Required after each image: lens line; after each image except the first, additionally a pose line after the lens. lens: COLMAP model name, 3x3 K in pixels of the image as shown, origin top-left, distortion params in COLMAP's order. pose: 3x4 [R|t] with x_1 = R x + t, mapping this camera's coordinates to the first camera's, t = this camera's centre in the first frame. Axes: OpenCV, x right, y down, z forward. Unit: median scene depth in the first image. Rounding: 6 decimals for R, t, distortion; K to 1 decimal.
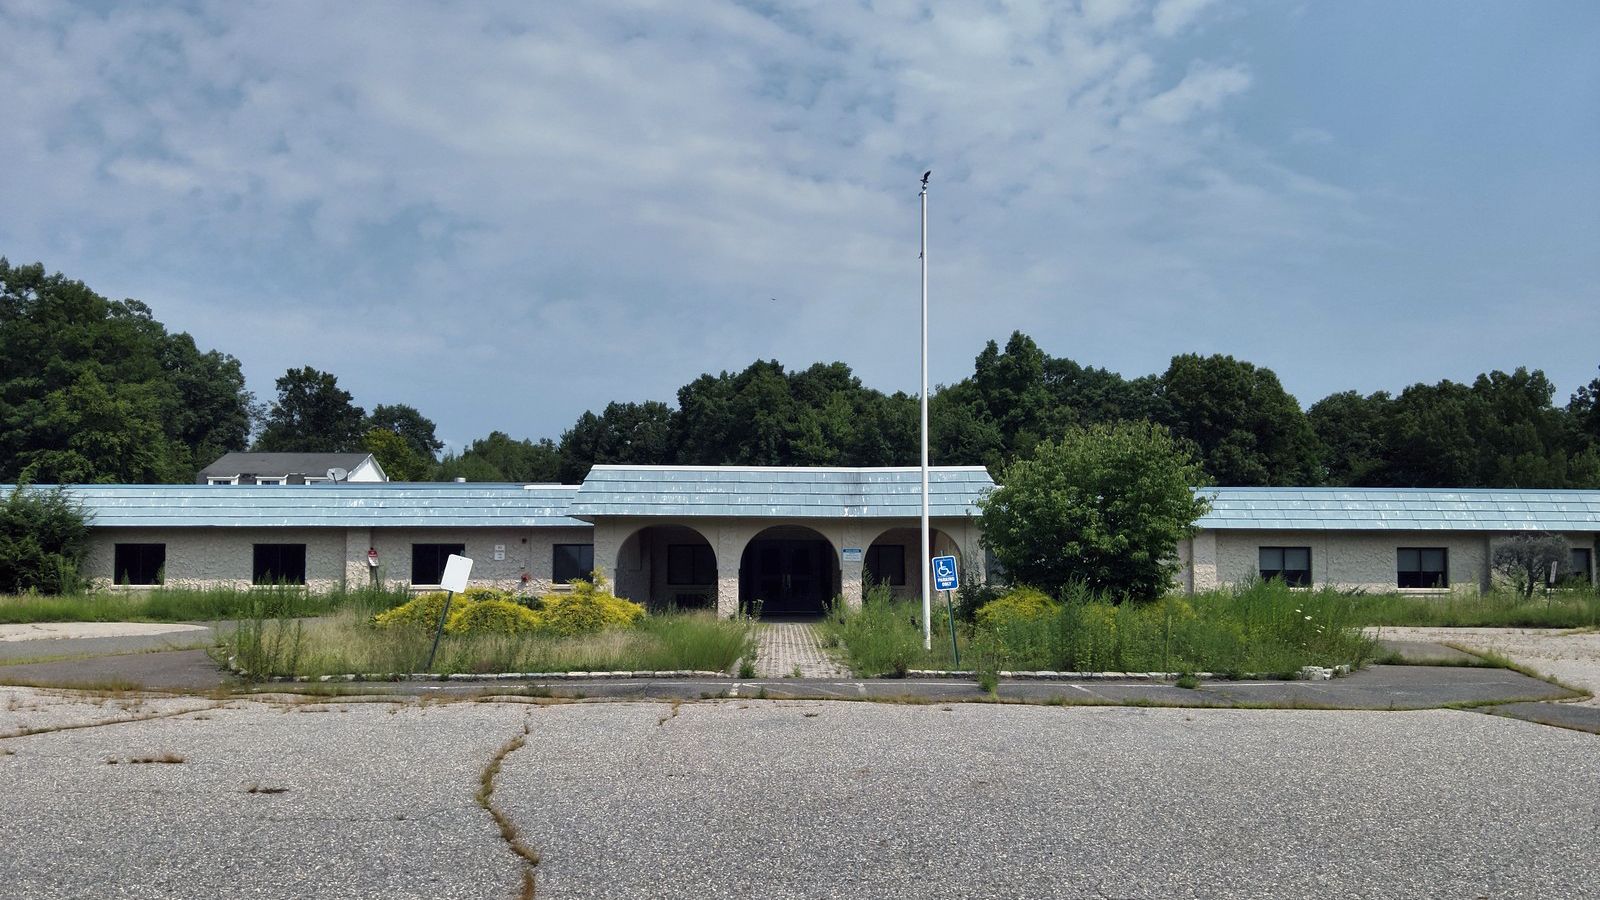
lens RADIAL K [[1159.3, 0, 804.5], [0, 1159.3, 496.0], [0, 0, 1]] dist [0.081734, -0.183673]
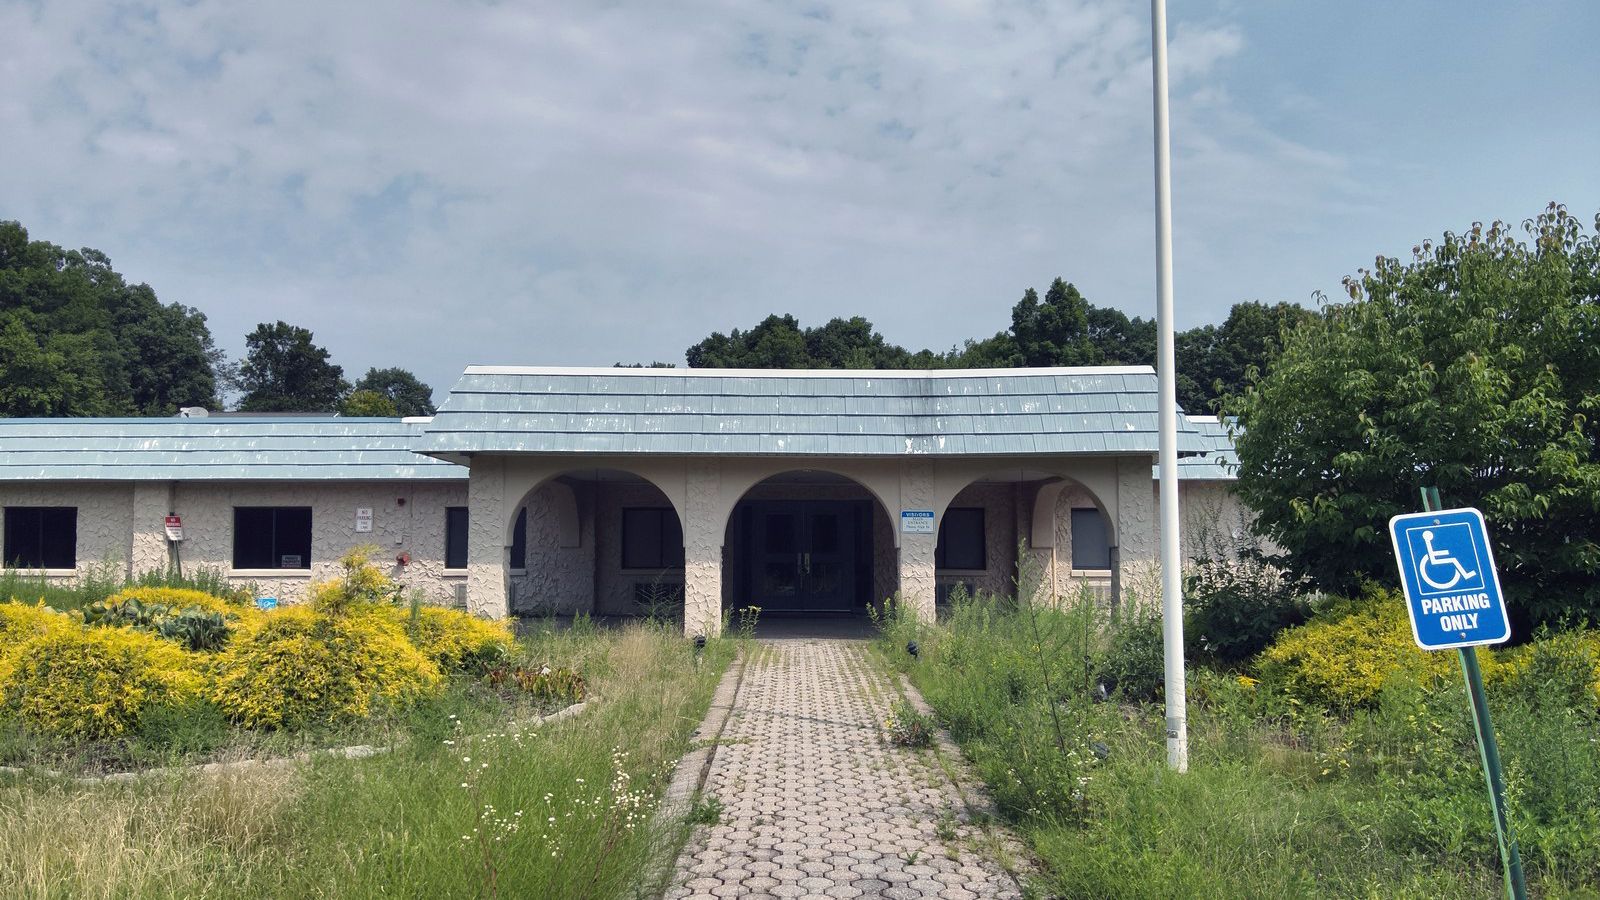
lens RADIAL K [[1156.2, 0, 800.5], [0, 1156.2, 485.1], [0, 0, 1]] dist [0.045071, -0.134919]
pose [[0.999838, -0.002073, -0.017898, -0.002116], [0.002331, 0.999894, 0.014361, 0.007543], [0.017866, -0.014400, 0.999737, 0.132137]]
